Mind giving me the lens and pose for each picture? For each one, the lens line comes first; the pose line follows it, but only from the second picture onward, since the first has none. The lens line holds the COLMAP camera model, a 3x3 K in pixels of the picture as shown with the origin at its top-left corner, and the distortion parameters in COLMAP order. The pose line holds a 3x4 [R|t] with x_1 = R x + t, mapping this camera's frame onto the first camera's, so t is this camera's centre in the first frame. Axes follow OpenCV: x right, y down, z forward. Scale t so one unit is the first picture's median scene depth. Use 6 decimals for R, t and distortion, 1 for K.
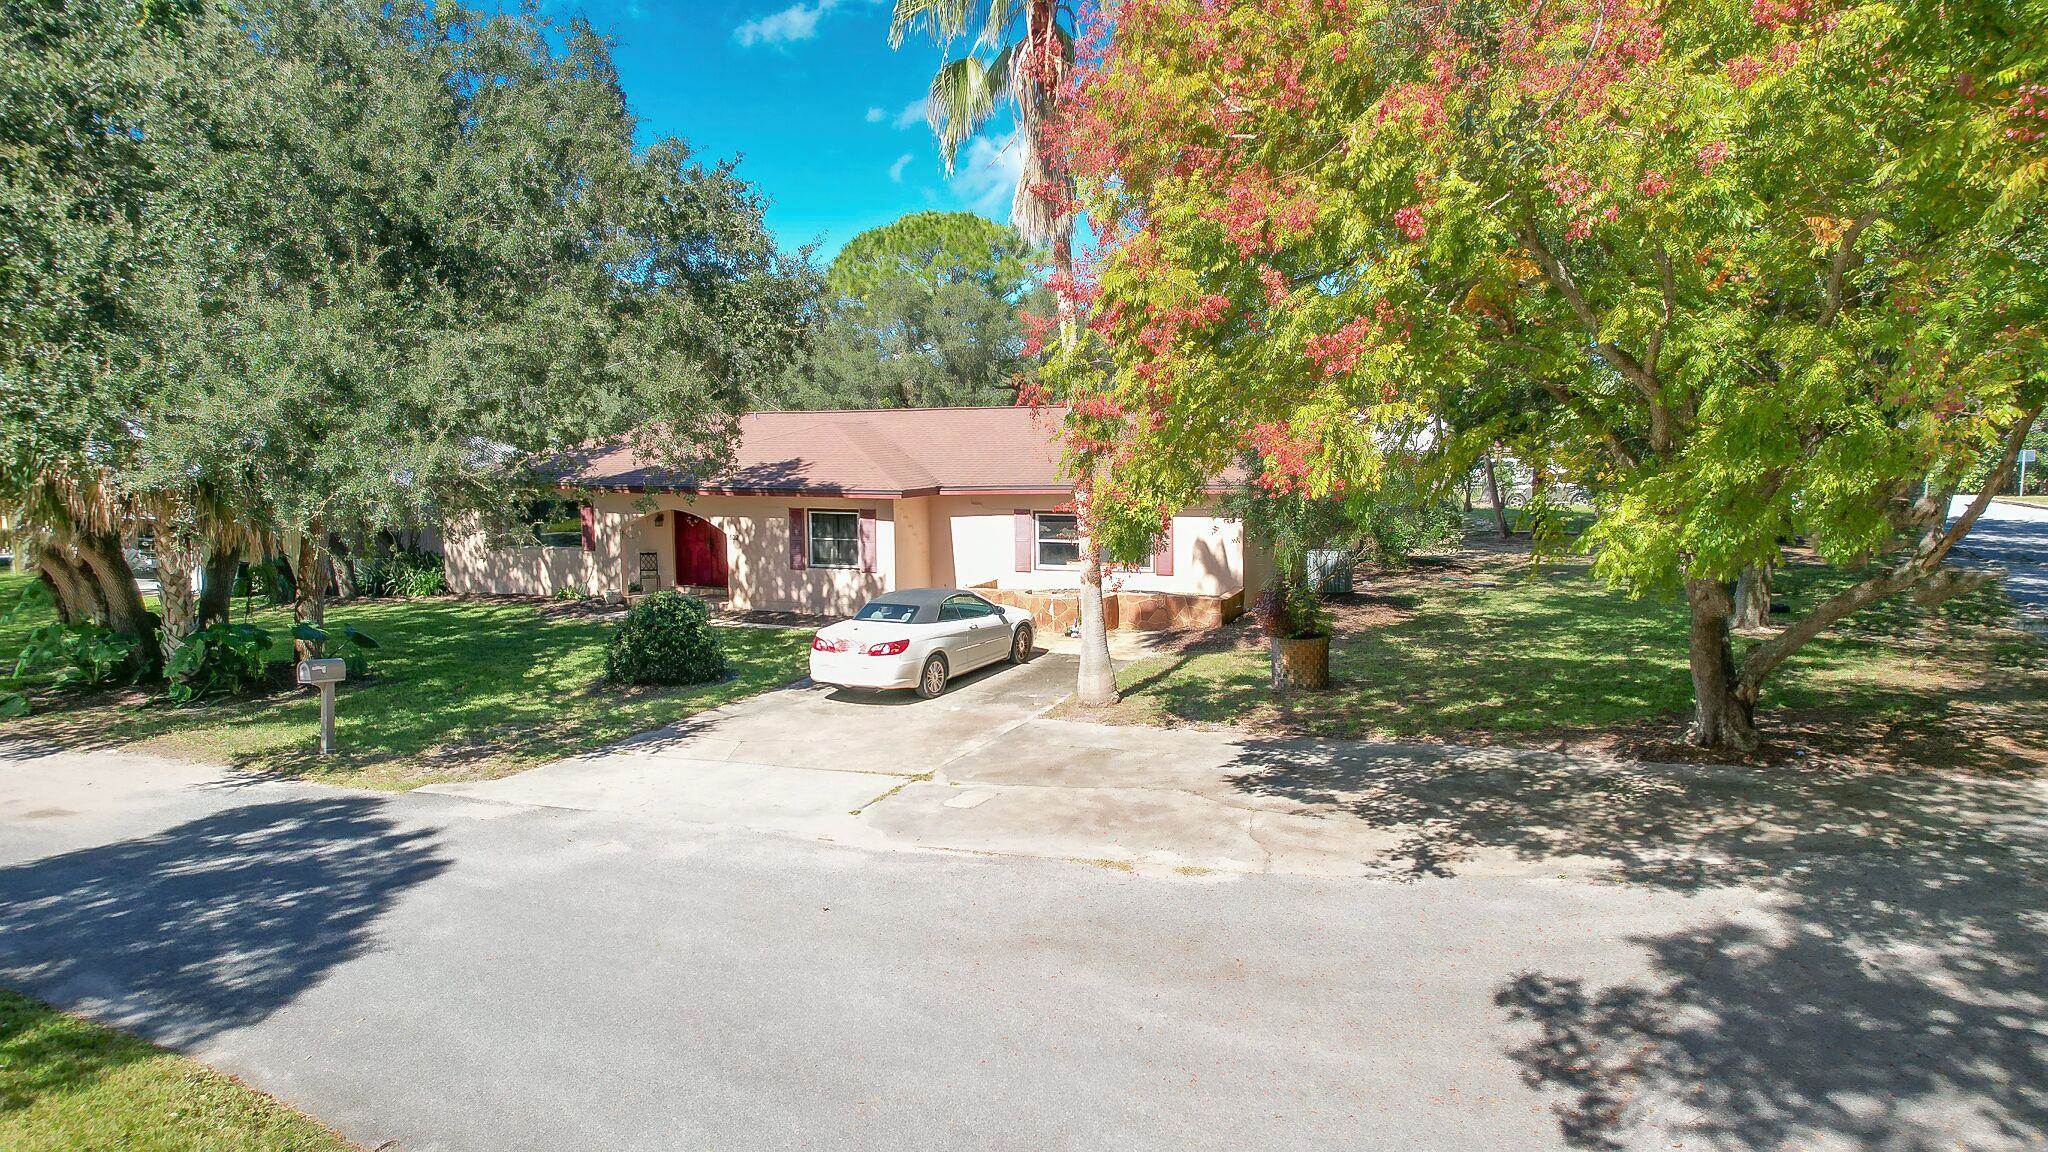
lens RADIAL K [[1345.6, 0, 1033.1], [0, 1345.6, 565.5], [0, 0, 1]] dist [-0.051868, 0.029645]
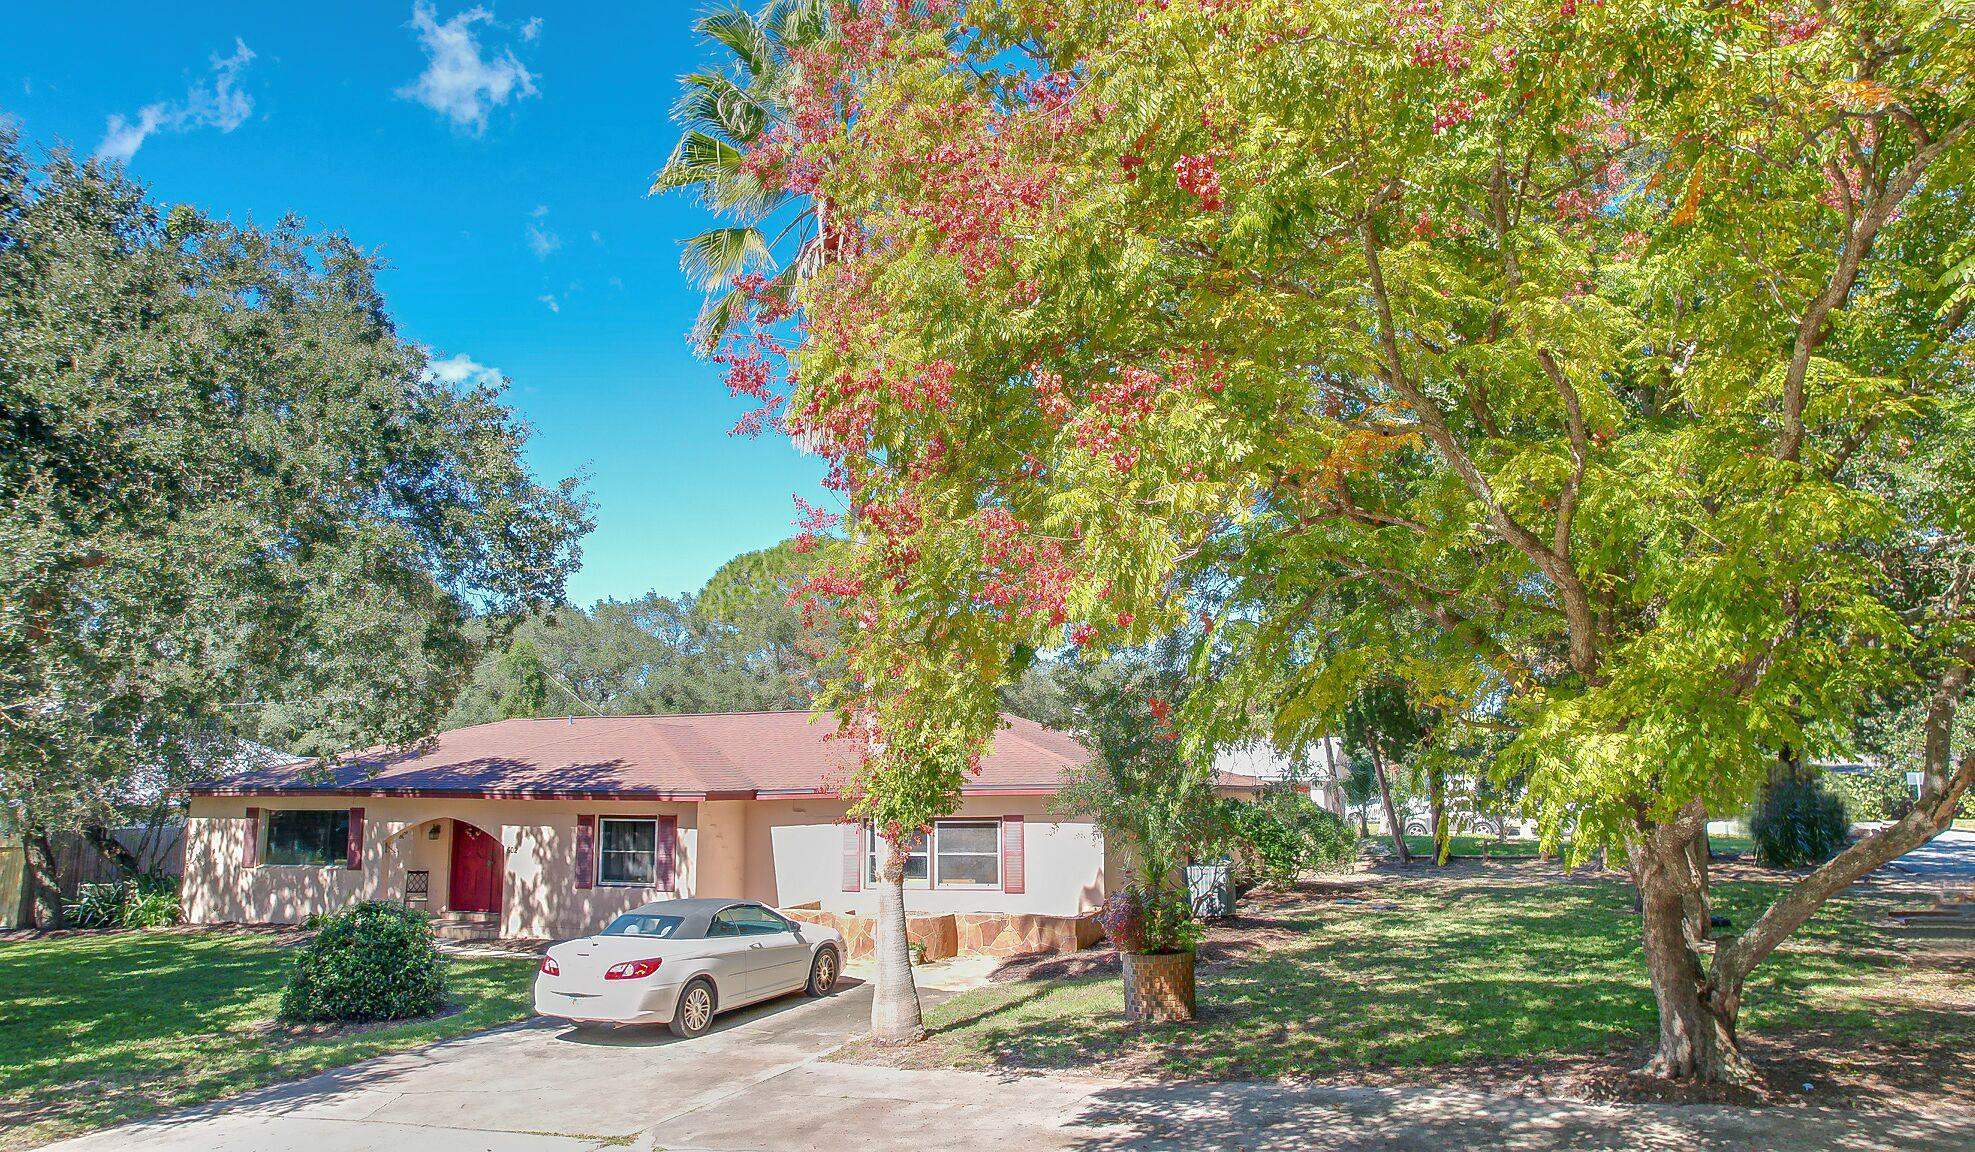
lens RADIAL K [[1317.0, 0, 1035.0], [0, 1317.0, 589.6], [0, 0, 1]] dist [-0.042921, 0.018655]
pose [[0.997761, 0.011708, 0.065841, 0.065725], [0.004916, 0.969050, -0.246815, 0.032666], [-0.066693, 0.246586, 0.966823, 0.176754]]
